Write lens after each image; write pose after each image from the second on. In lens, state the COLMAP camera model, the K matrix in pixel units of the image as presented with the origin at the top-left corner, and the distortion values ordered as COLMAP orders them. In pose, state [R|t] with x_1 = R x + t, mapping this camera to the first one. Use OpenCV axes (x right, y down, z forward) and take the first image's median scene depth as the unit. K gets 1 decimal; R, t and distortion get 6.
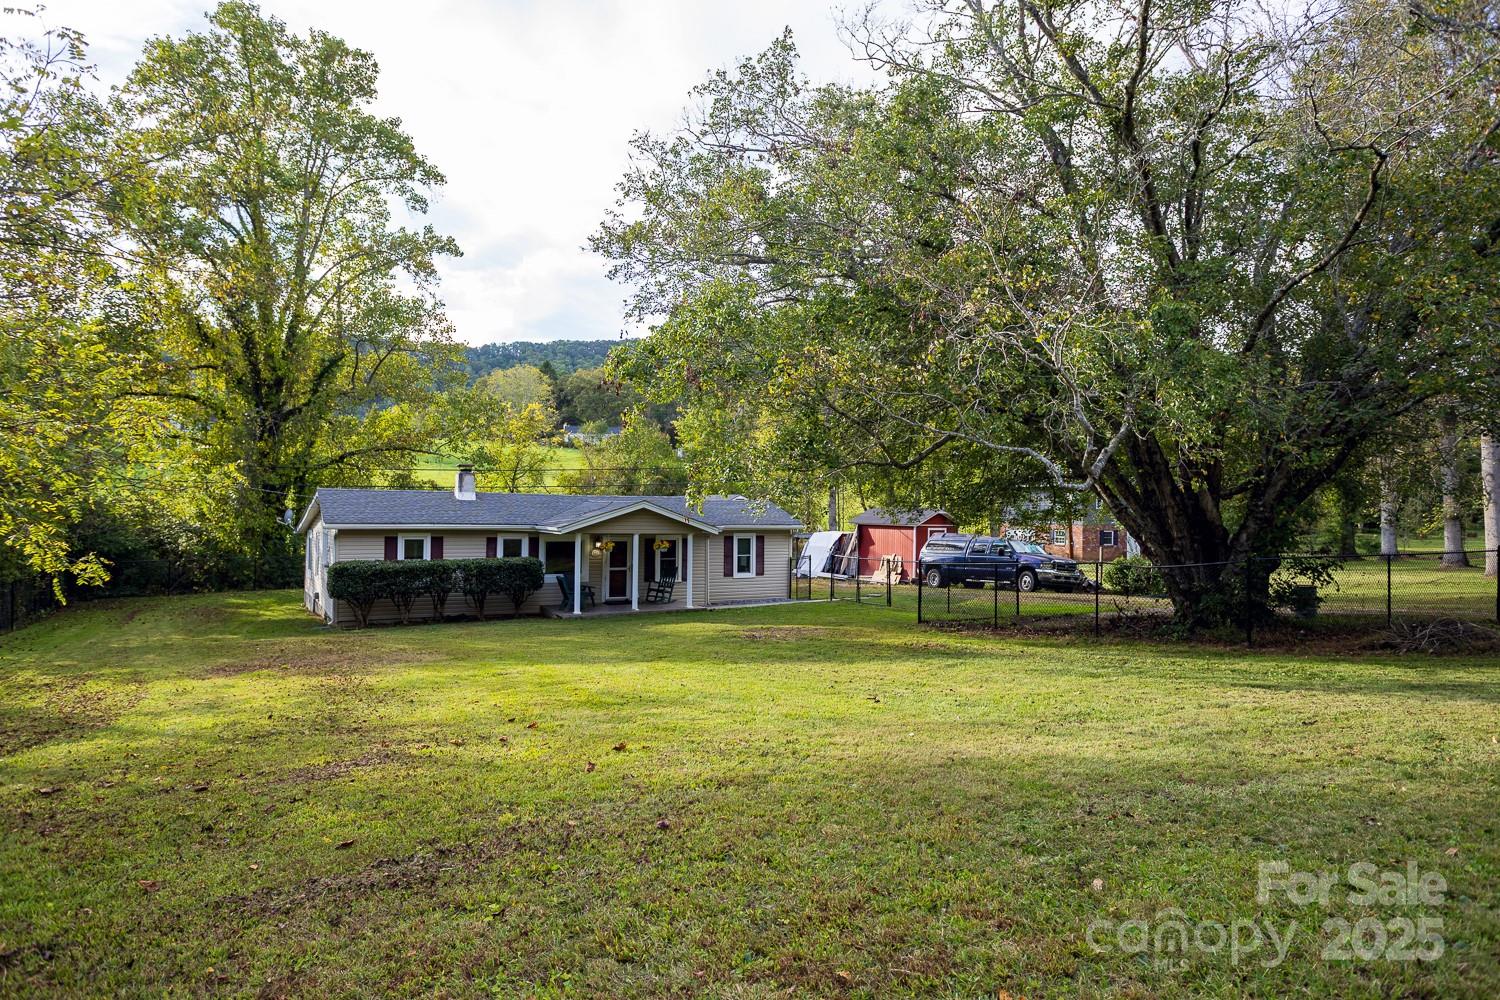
lens RADIAL K [[991.0, 0, 743.1], [0, 991.0, 501.0], [0, 0, 1]] dist [0.027847, -0.003486]
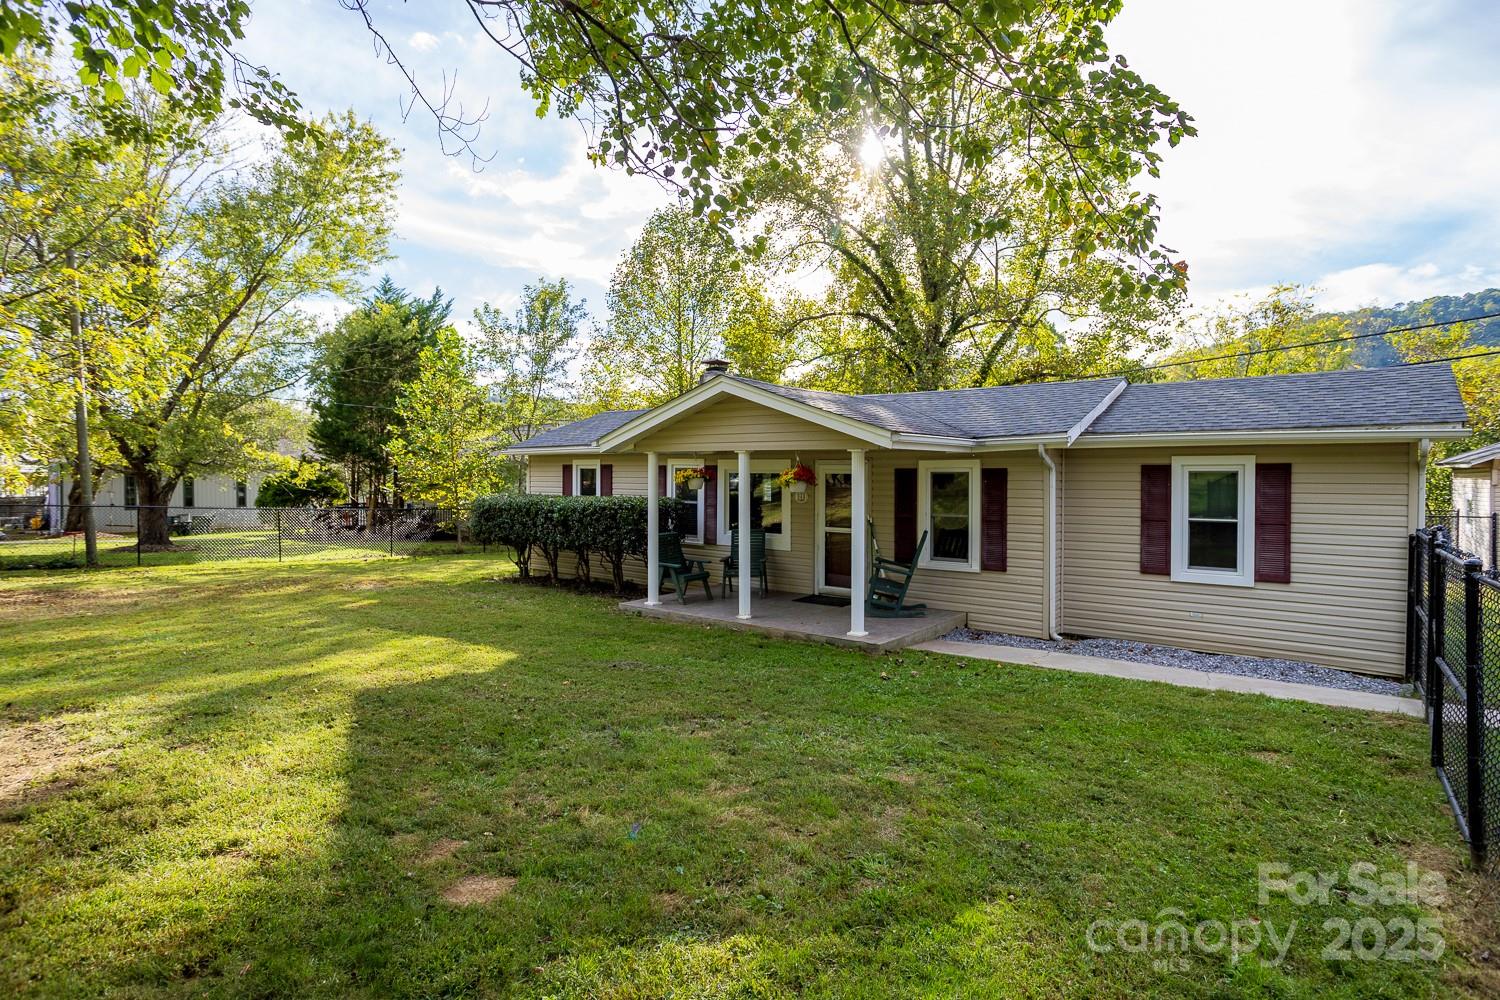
lens RADIAL K [[761.6, 0, 749.4], [0, 761.6, 489.5], [0, 0, 1]] dist [-0.008958, 0.001761]
pose [[0.363626, 0.013695, -0.931444, 0.196830], [0.012020, 0.999740, 0.019391, 0.037162], [0.931468, -0.018247, 0.363367, 0.761478]]
